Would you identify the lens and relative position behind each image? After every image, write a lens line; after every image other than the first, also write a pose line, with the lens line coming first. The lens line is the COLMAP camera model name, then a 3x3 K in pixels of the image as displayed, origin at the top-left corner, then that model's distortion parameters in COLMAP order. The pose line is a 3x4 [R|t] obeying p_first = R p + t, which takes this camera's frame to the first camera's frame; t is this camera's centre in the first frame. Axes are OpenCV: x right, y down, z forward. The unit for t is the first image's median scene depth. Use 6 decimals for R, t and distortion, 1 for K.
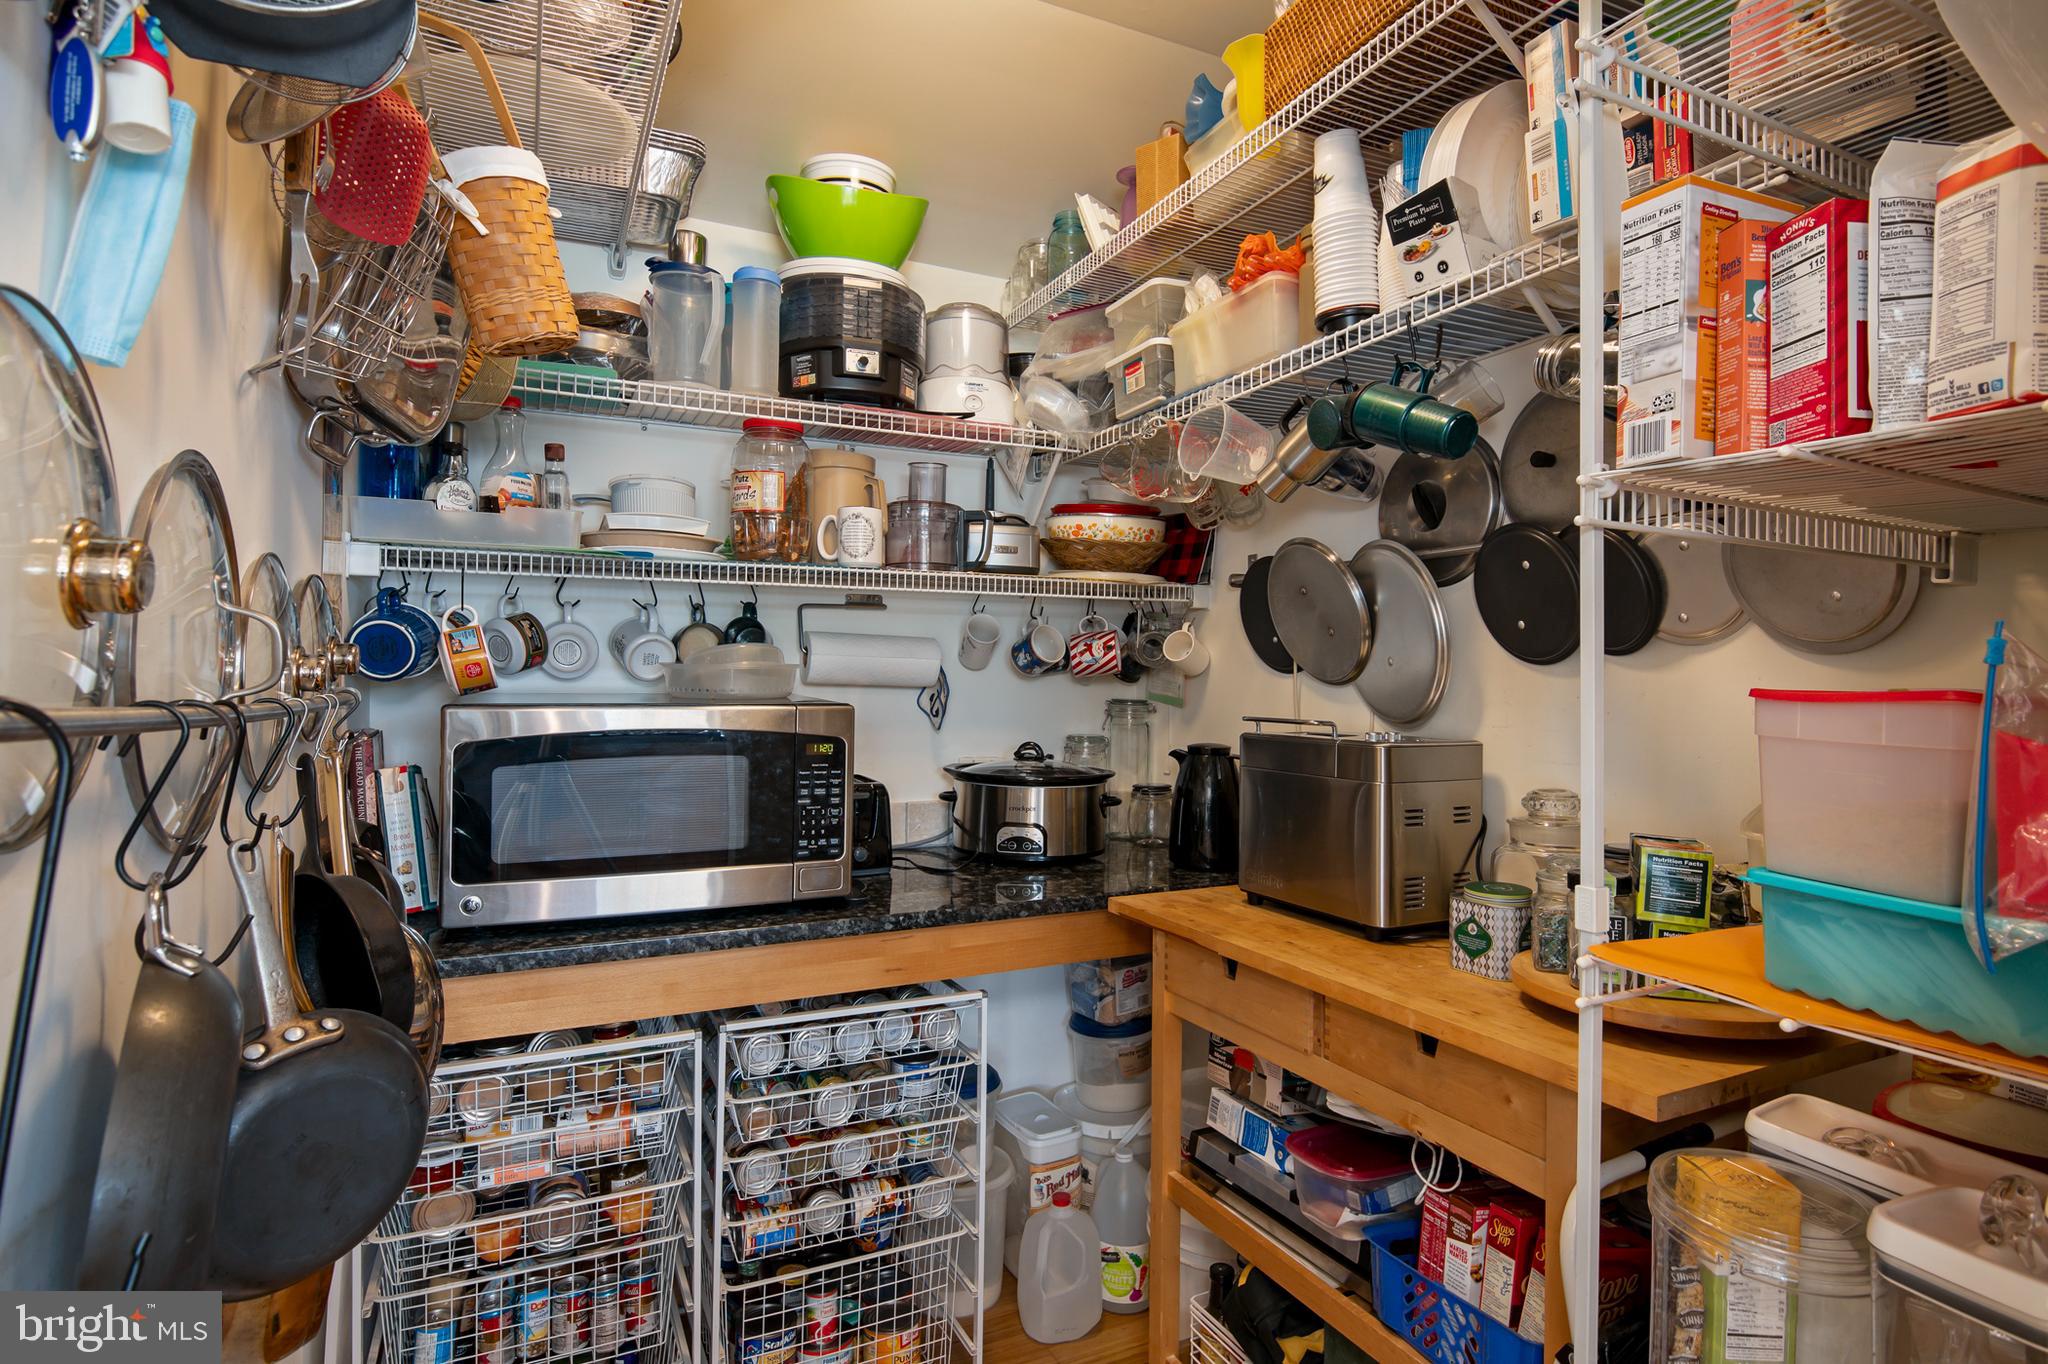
lens RADIAL K [[1085.6, 0, 1035.9], [0, 1085.6, 668.5], [0, 0, 1]] dist [-0.002420, -0.000163]
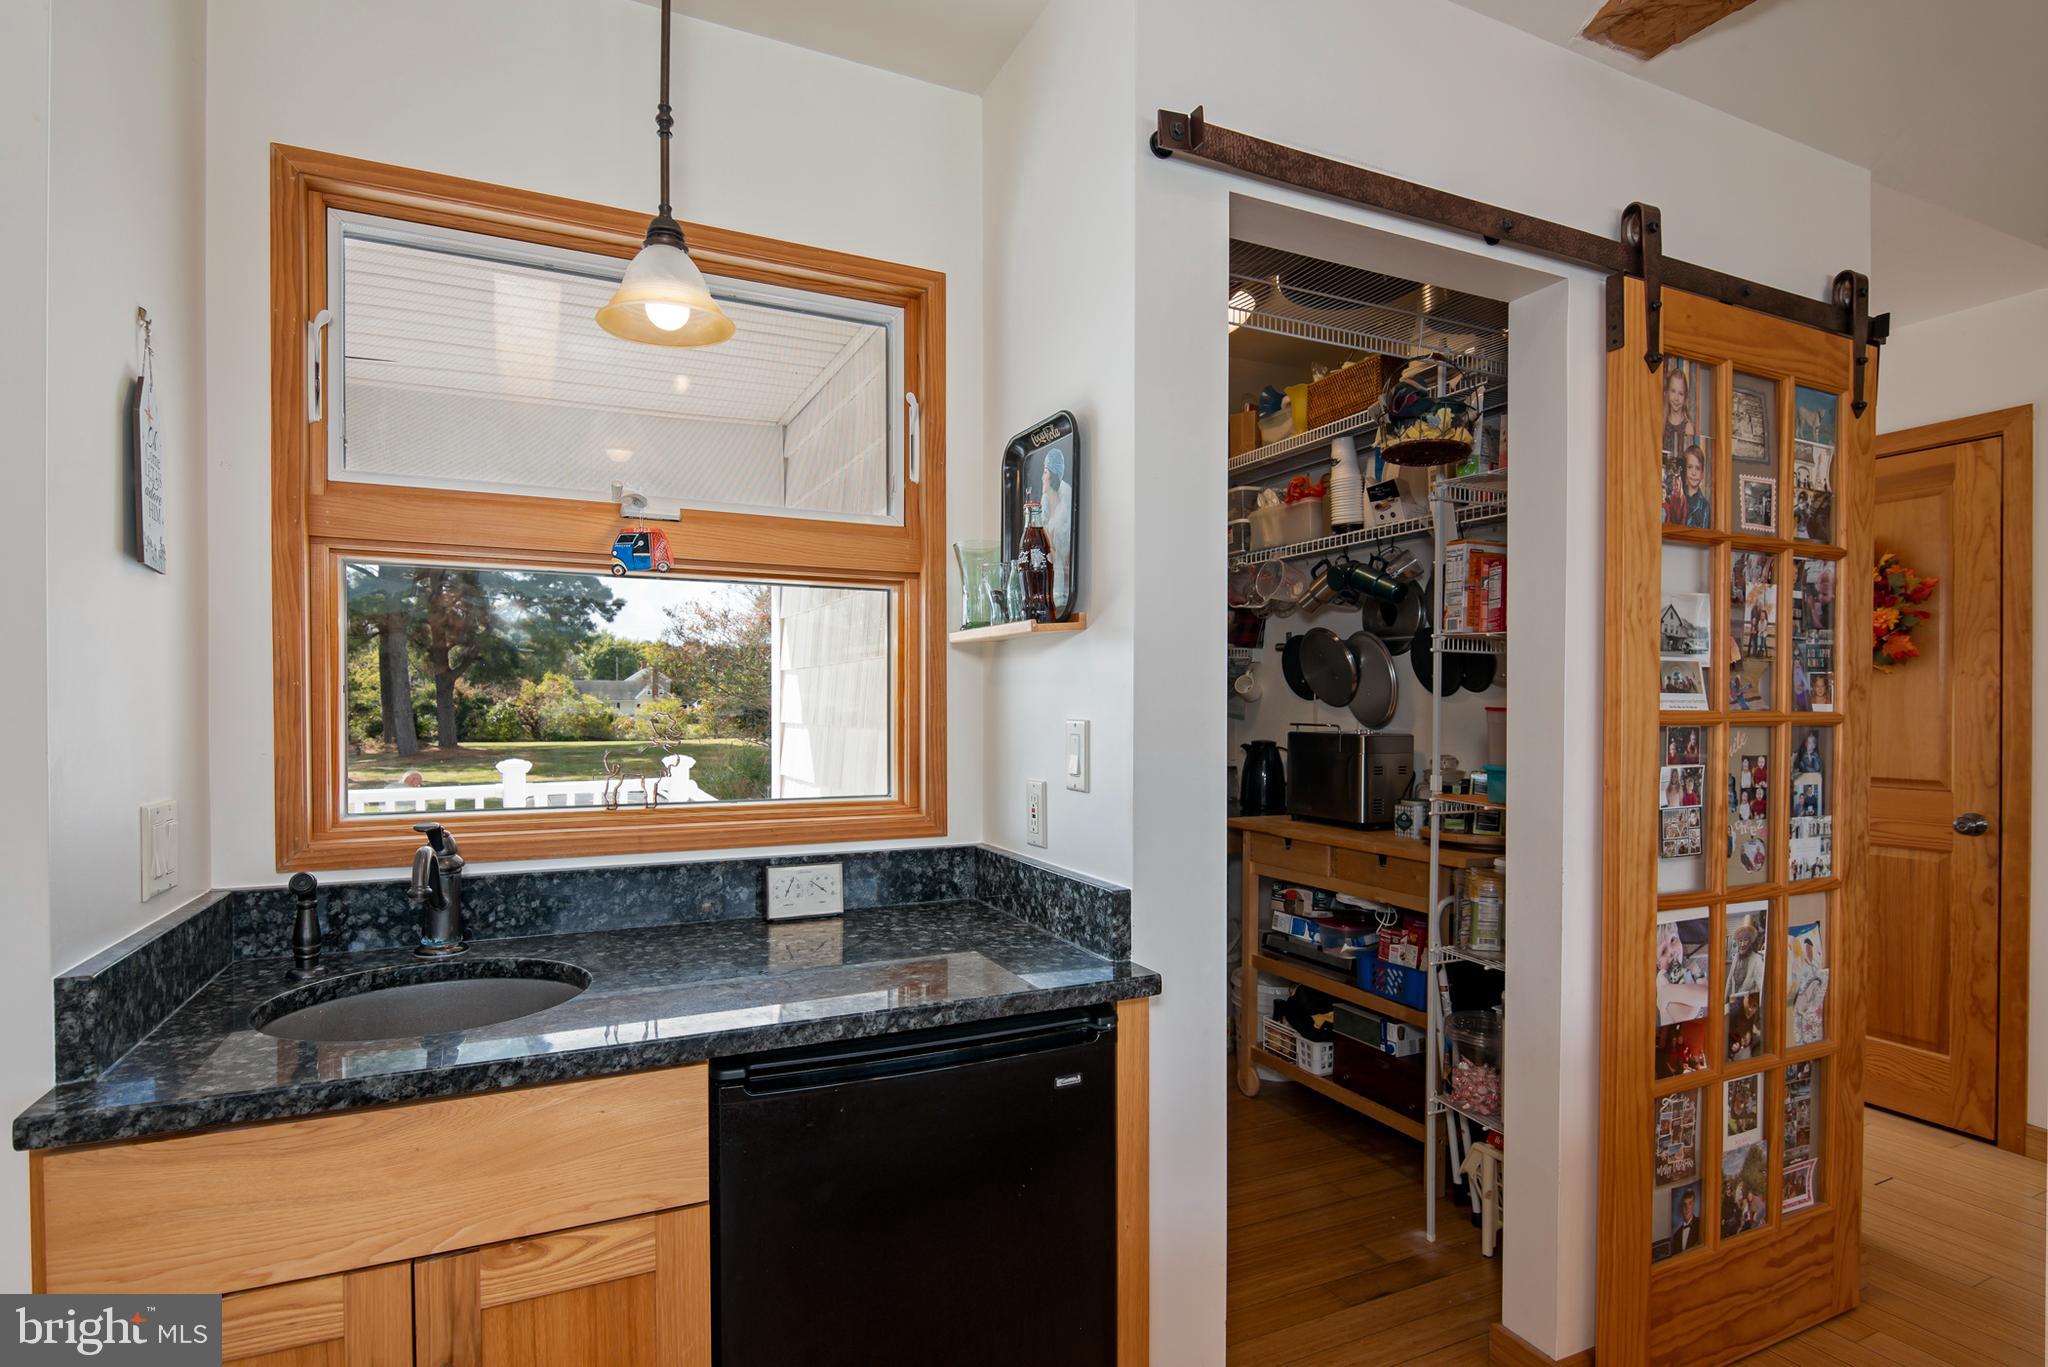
lens RADIAL K [[1008.2, 0, 1004.8], [0, 1008.2, 722.1], [0, 0, 1]] dist [-0.000811, -0.000881]
pose [[0.999474, -0.002217, -0.032359, -0.293383], [0.003163, 0.999568, 0.029204, -0.012636], [0.032280, -0.029291, 0.999050, -0.915757]]
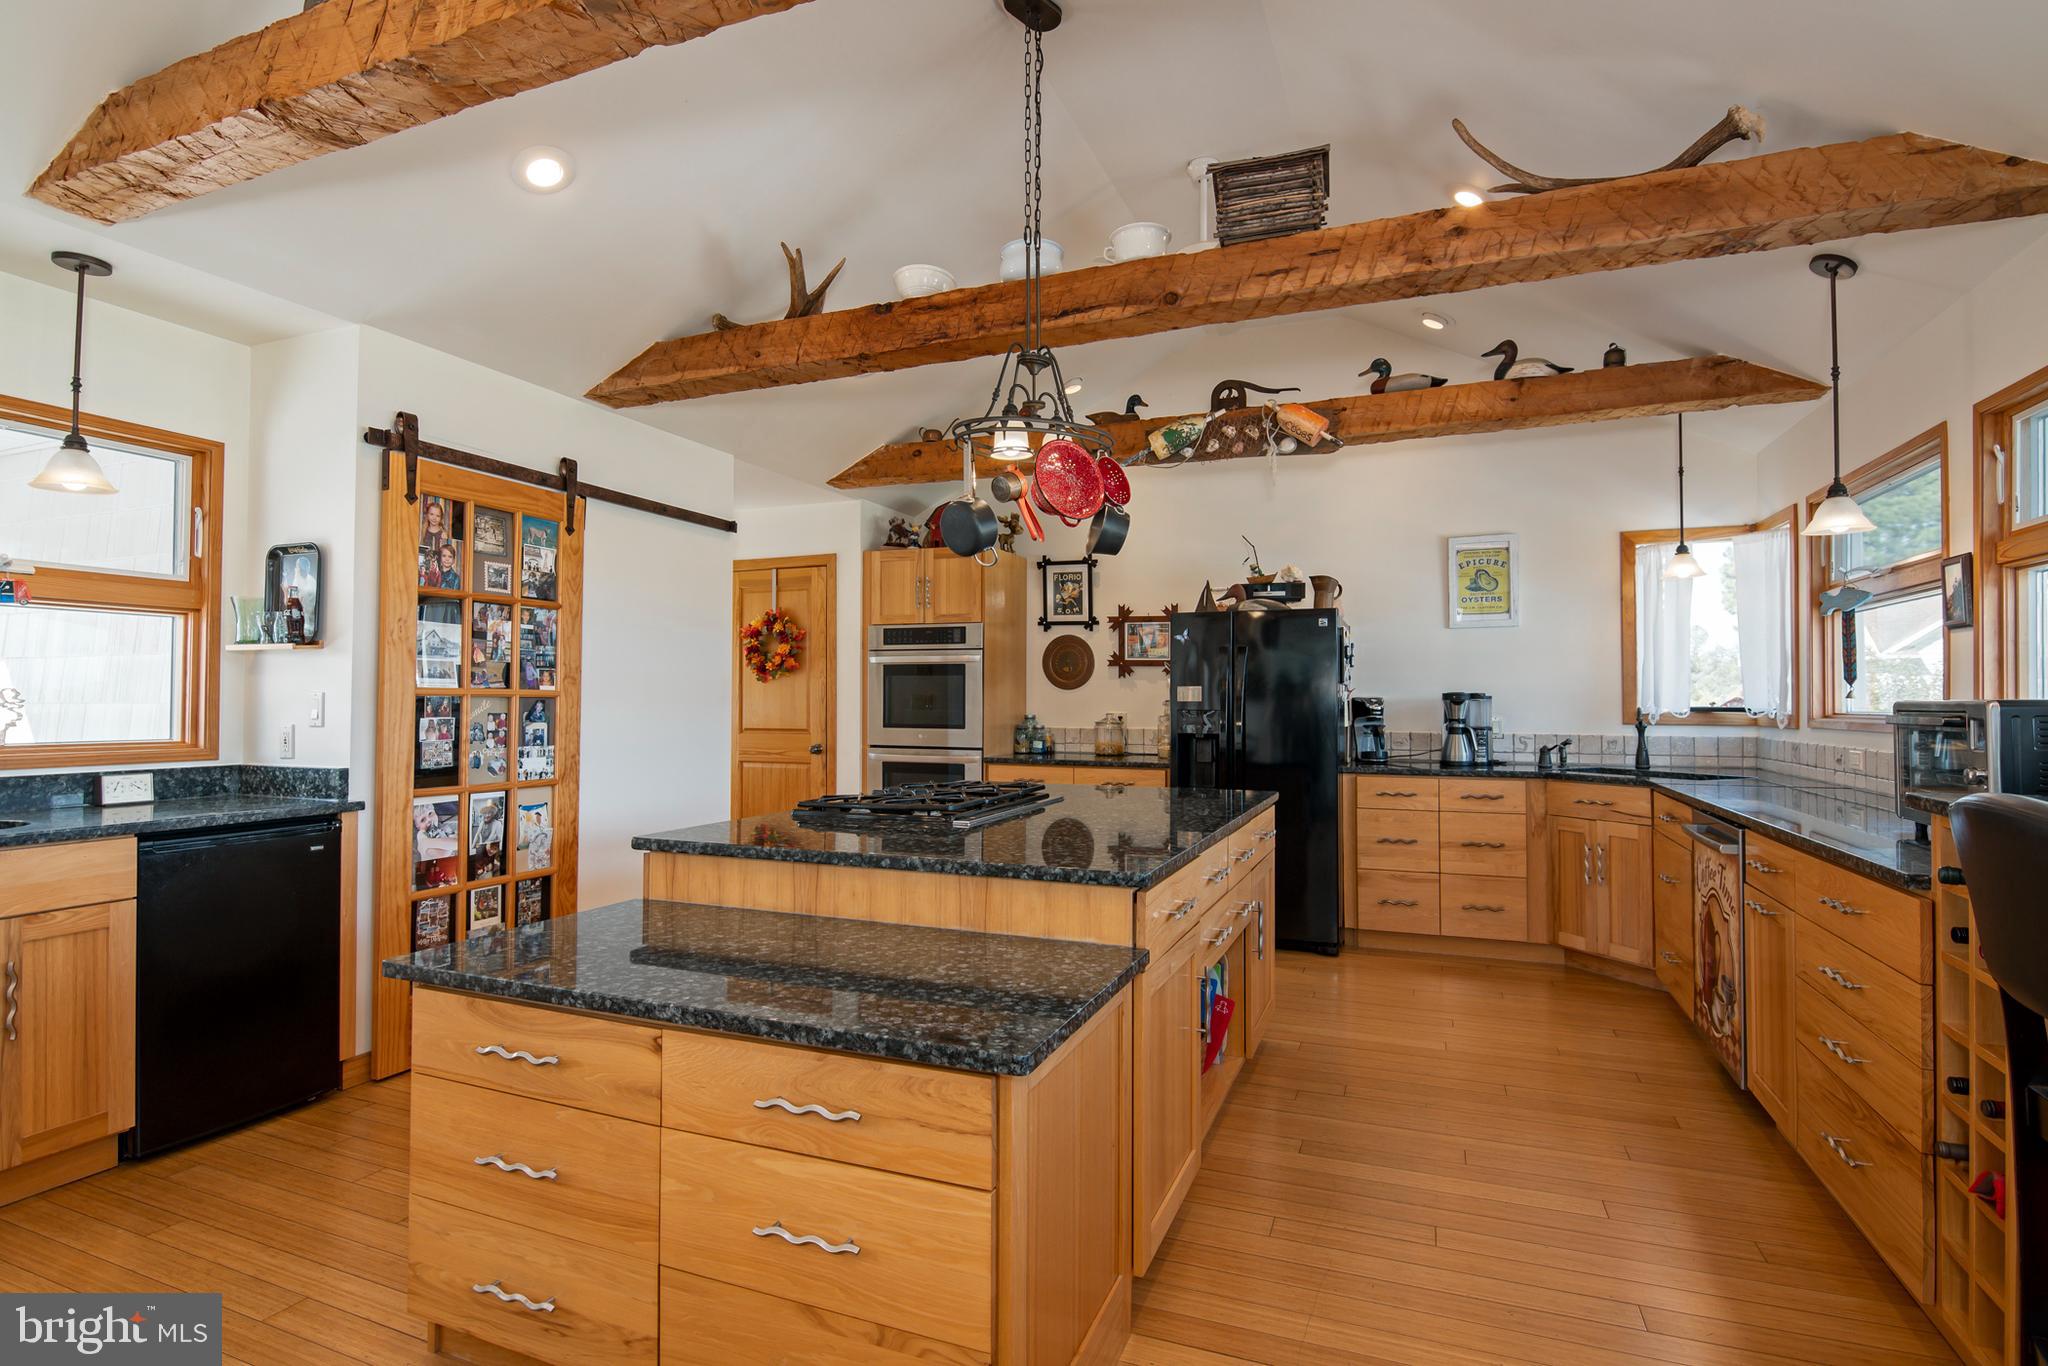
lens RADIAL K [[995.3, 0, 1019.5], [0, 995.3, 679.0], [0, 0, 1]] dist [0.002975, -0.009049]
pose [[0.750741, 0.011910, 0.660490, -0.853654], [-0.007010, 0.999925, -0.010063, 0.013975], [-0.660560, 0.002924, 0.750768, -4.581057]]
